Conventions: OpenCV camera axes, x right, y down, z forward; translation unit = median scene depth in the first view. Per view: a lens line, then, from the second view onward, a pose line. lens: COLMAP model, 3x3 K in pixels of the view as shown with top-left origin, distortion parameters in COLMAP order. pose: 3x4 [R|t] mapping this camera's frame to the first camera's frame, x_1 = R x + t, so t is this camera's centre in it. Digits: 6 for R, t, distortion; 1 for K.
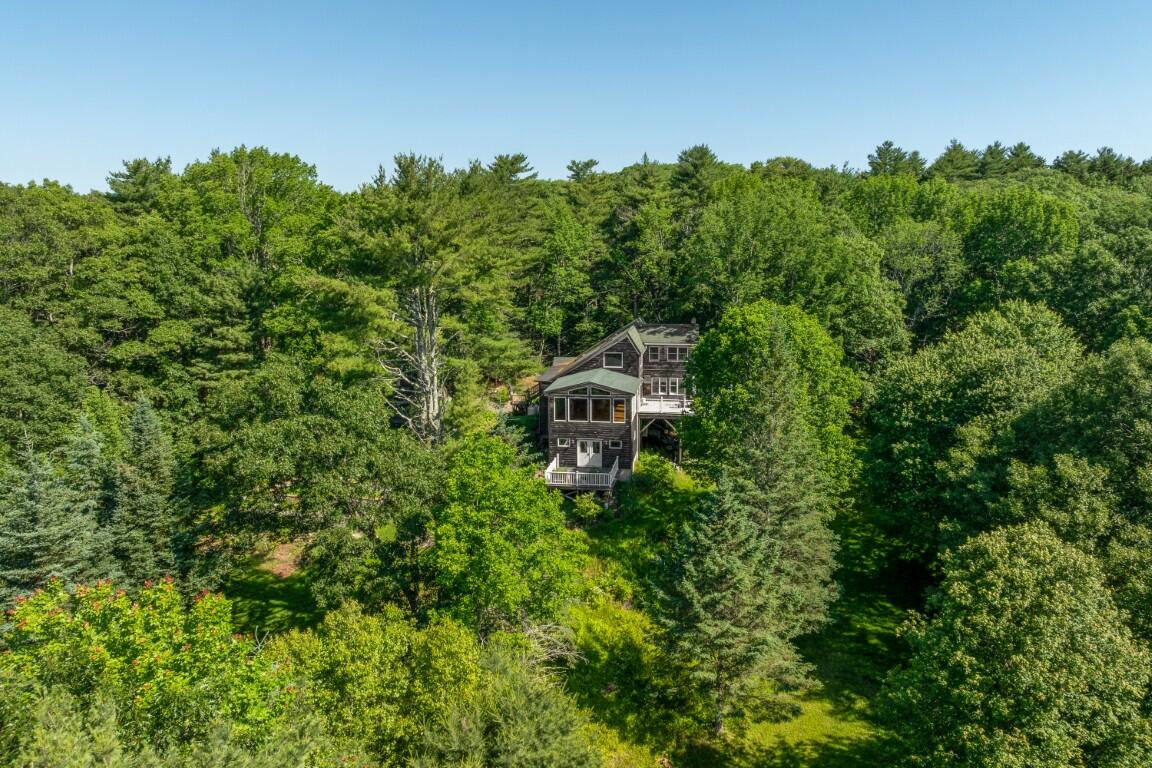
lens RADIAL K [[803.1, 0, 578.9], [0, 803.1, 395.8], [0, 0, 1]] dist [-0.004027, 0.005077]
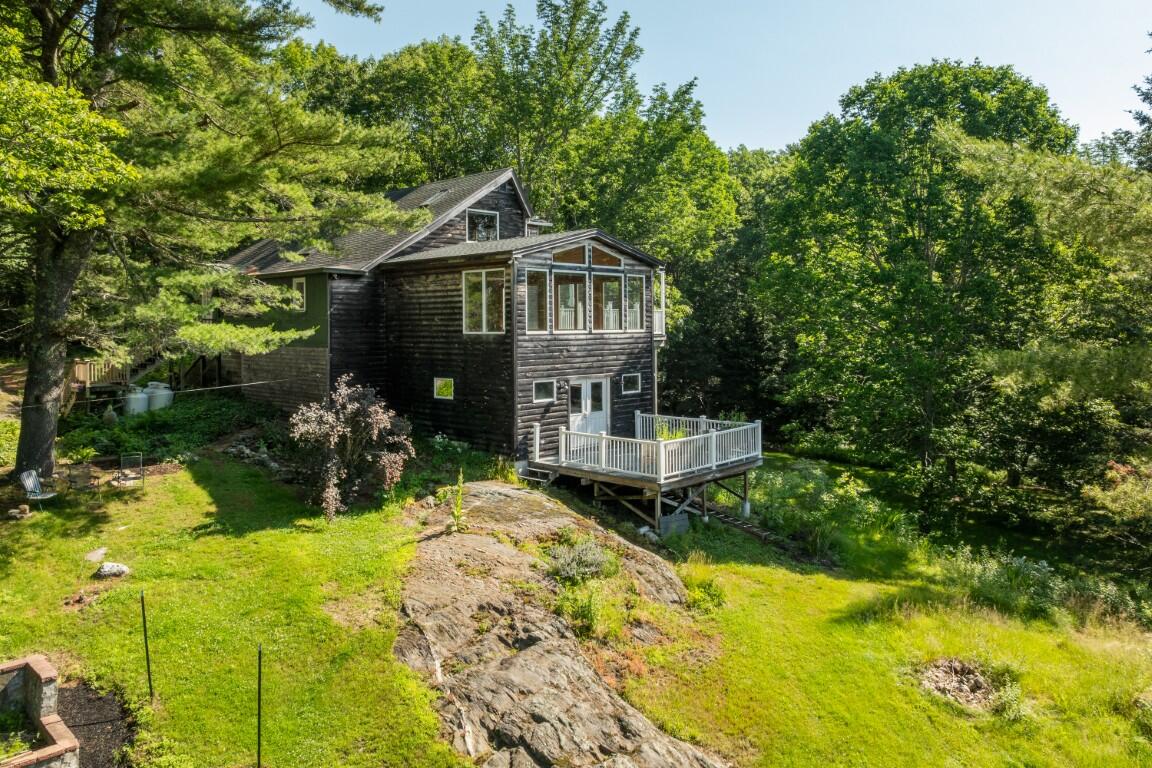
lens RADIAL K [[803.1, 0, 569.2], [0, 803.1, 334.3], [0, 0, 1]] dist [-0.004027, 0.005077]
pose [[0.559782, -0.008469, 0.828597, -0.325253], [0.161215, 0.981954, -0.098876, 0.071090], [-0.812806, 0.188931, 0.551045, 0.776674]]
